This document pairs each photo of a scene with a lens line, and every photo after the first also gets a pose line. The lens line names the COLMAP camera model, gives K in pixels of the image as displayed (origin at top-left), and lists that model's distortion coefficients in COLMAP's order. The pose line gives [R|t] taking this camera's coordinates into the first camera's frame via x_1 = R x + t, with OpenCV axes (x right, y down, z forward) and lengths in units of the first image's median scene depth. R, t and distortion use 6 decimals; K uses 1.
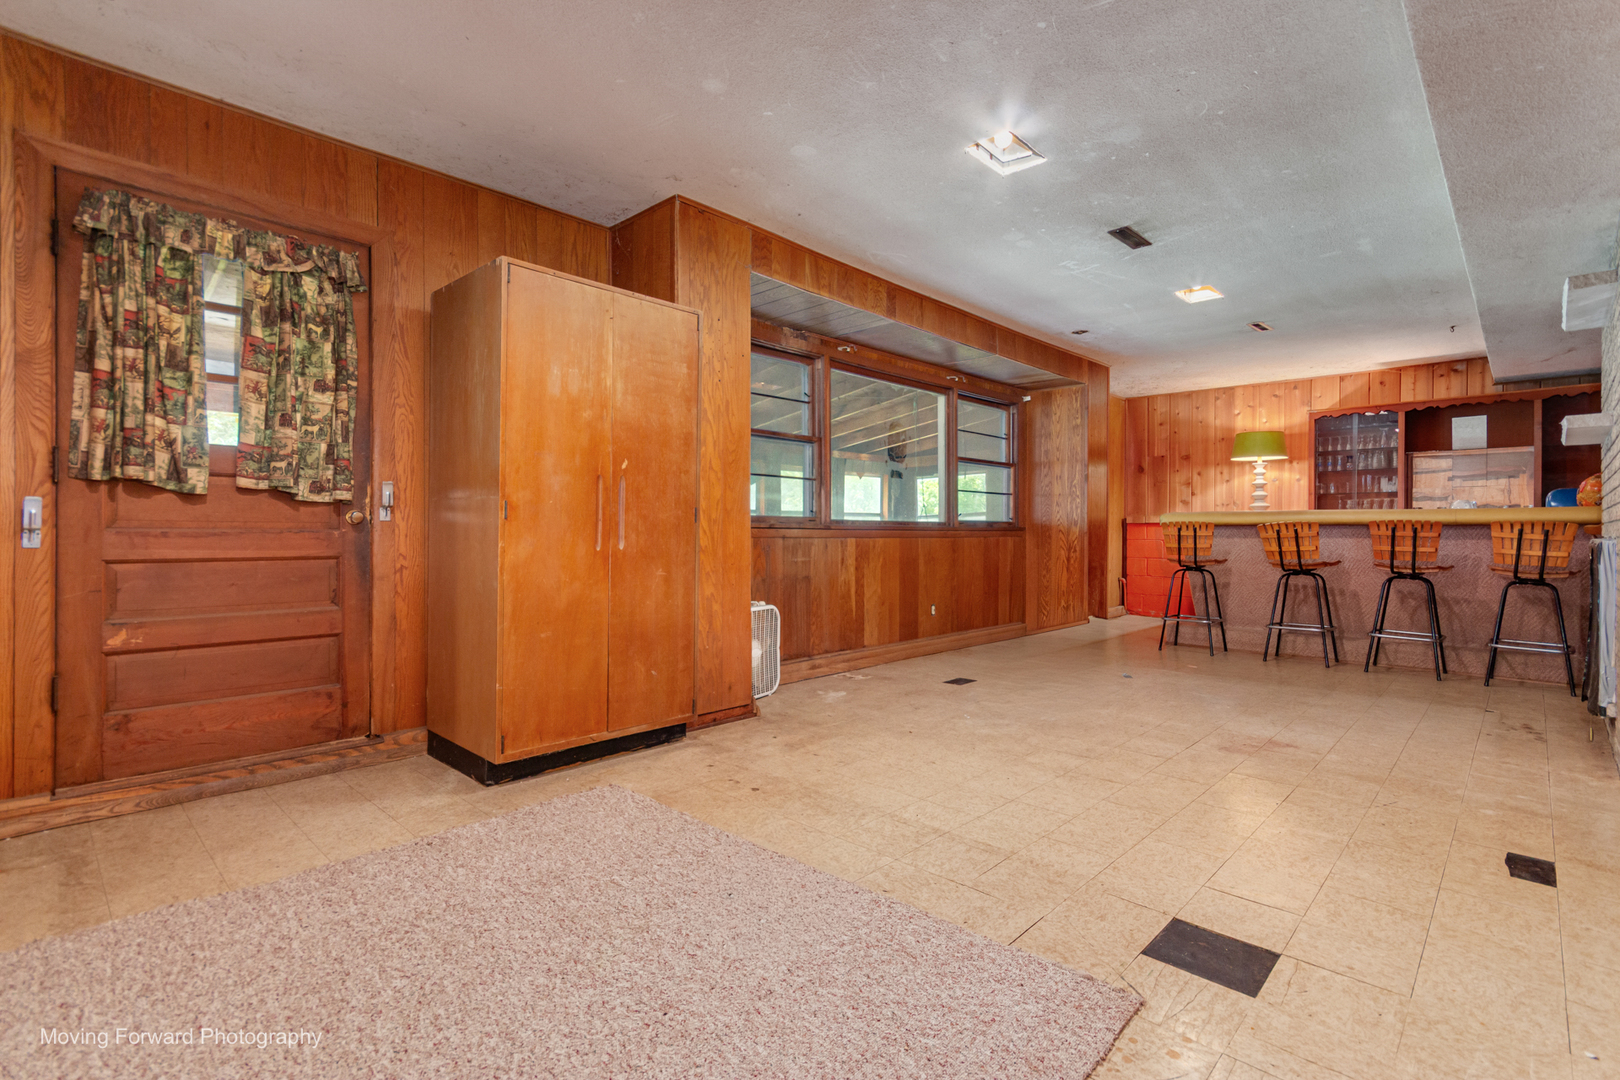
lens RADIAL K [[733.6, 0, 811.9], [0, 733.6, 535.6], [0, 0, 1]] dist [0.008291, 0.000333]
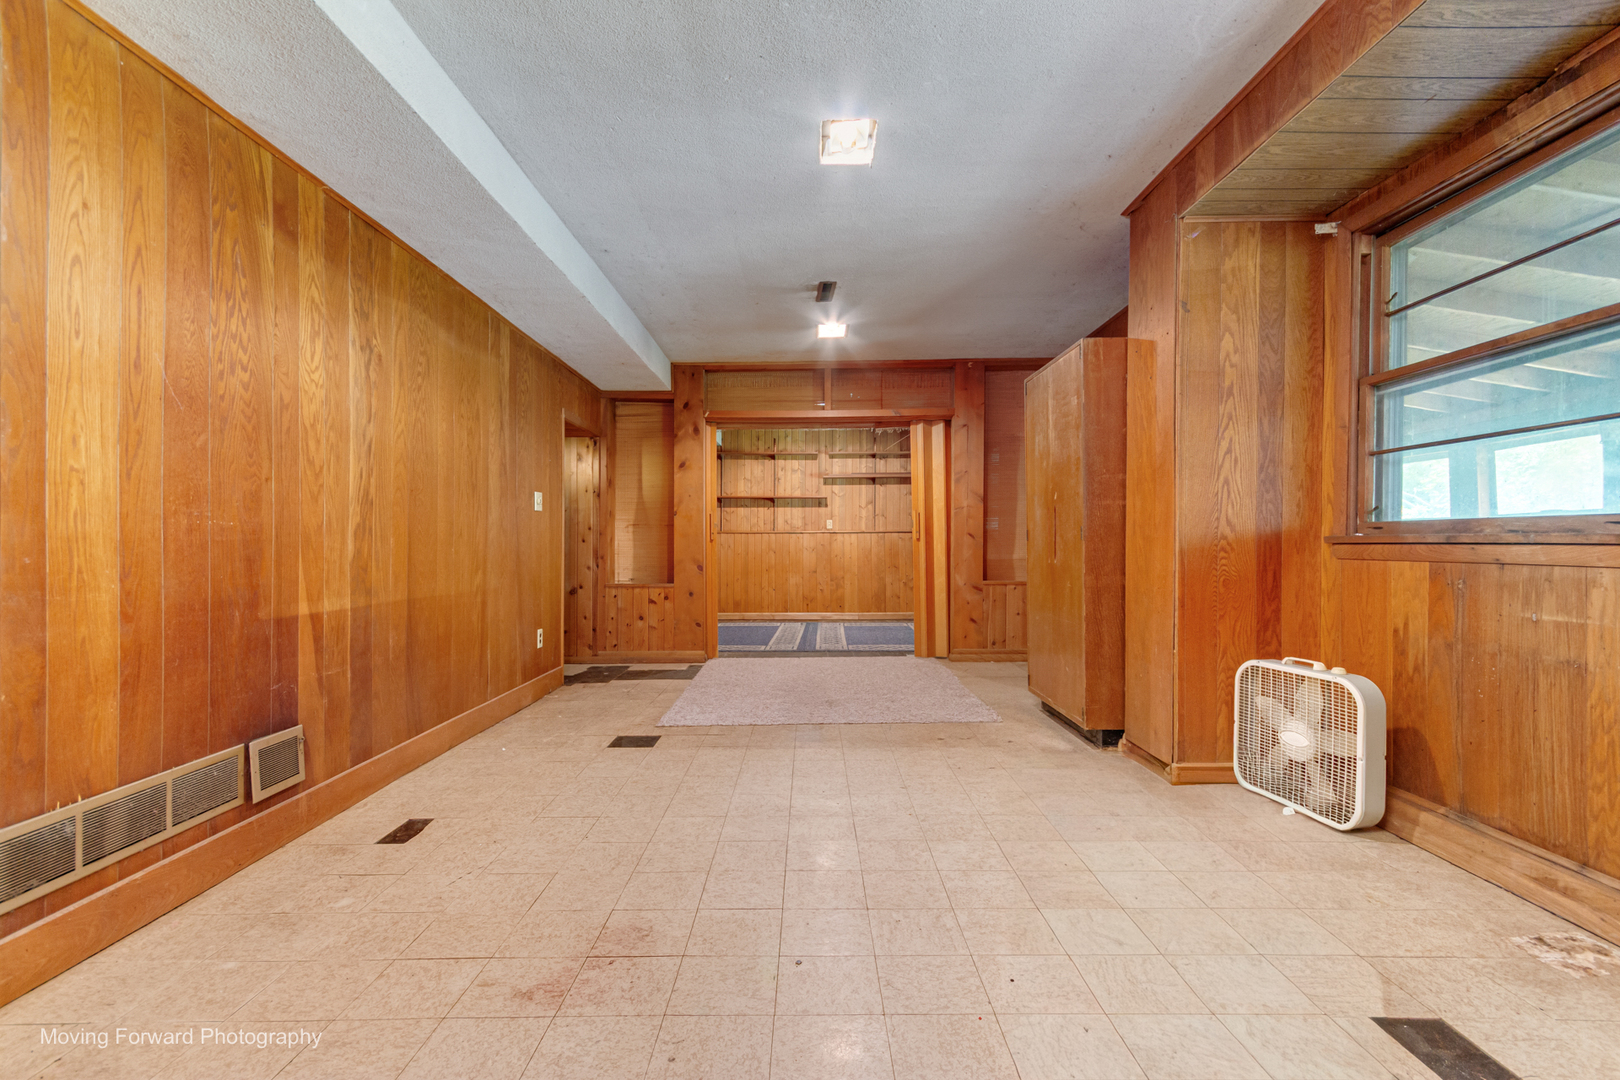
lens RADIAL K [[733.6, 0, 810.7], [0, 733.6, 541.7], [0, 0, 1]] dist [0.008291, 0.000333]
pose [[-0.713649, -0.005444, -0.700482, 0.425954], [-0.004662, 0.999985, -0.003022, -0.005447], [0.700488, 0.001109, -0.713663, 0.733212]]
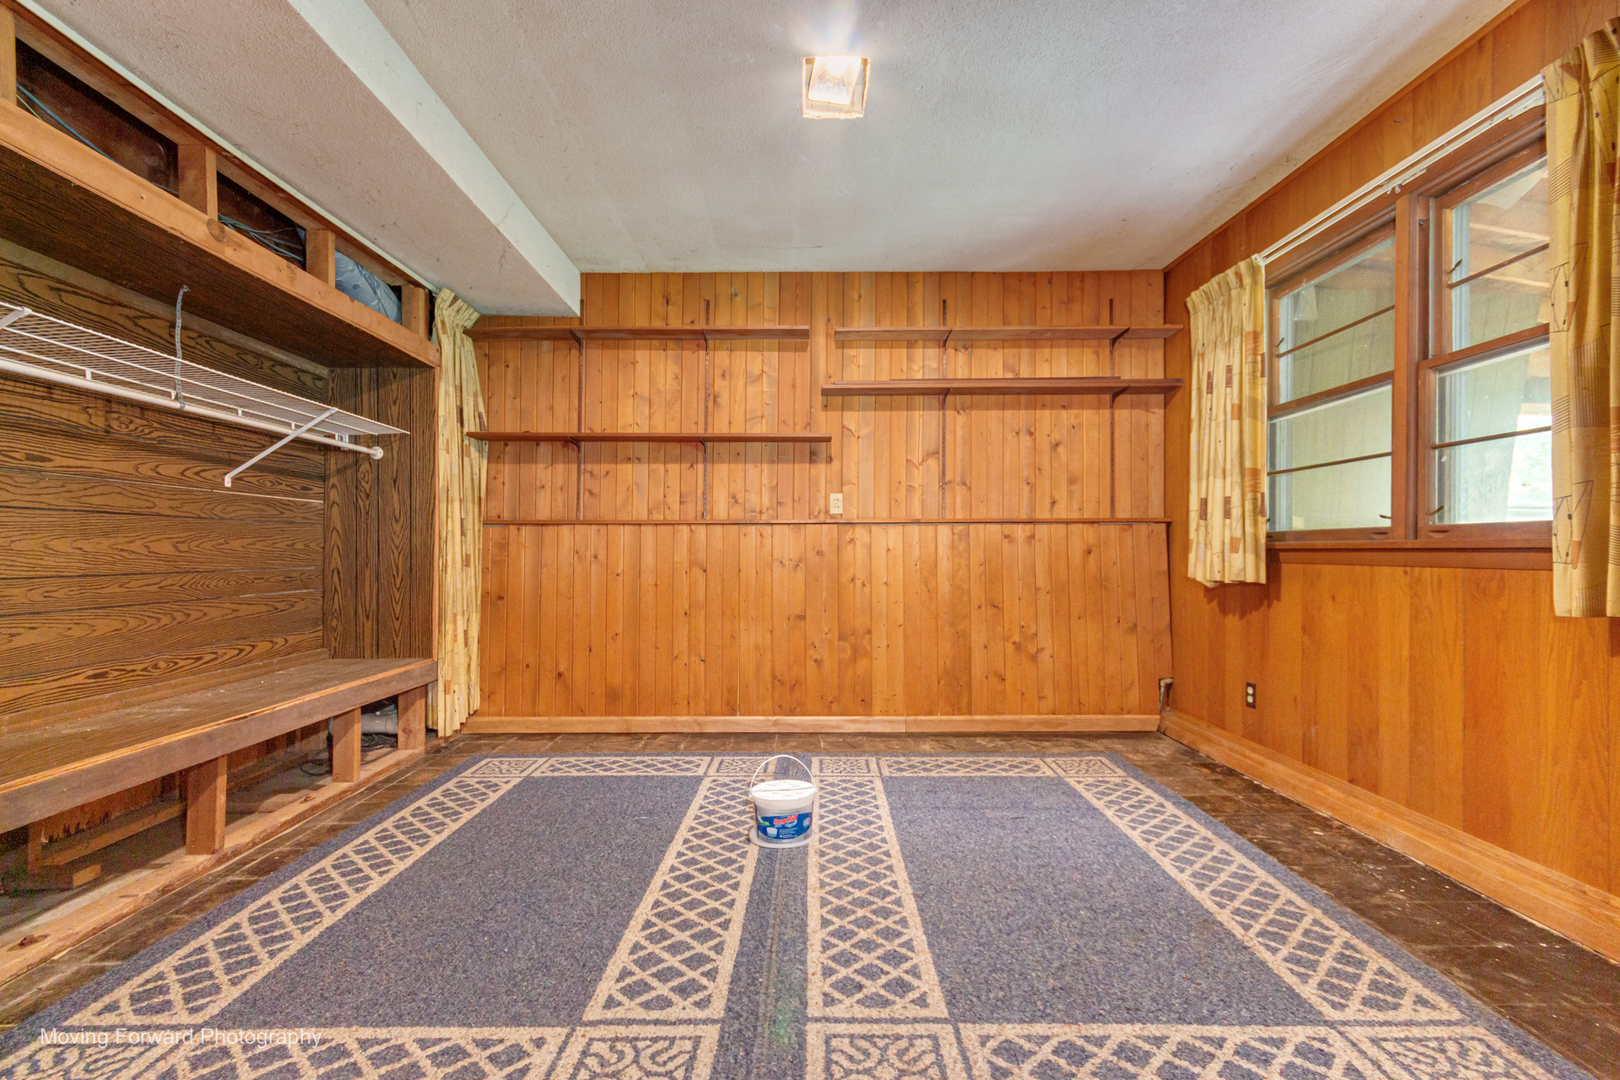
lens RADIAL K [[733.6, 0, 796.5], [0, 733.6, 541.9], [0, 0, 1]] dist [0.008291, 0.000333]
pose [[-0.708900, -0.008242, -0.705261, 0.395965], [-0.007984, 0.999961, -0.003662, -0.005681], [0.705264, 0.003035, -0.708939, 0.702648]]
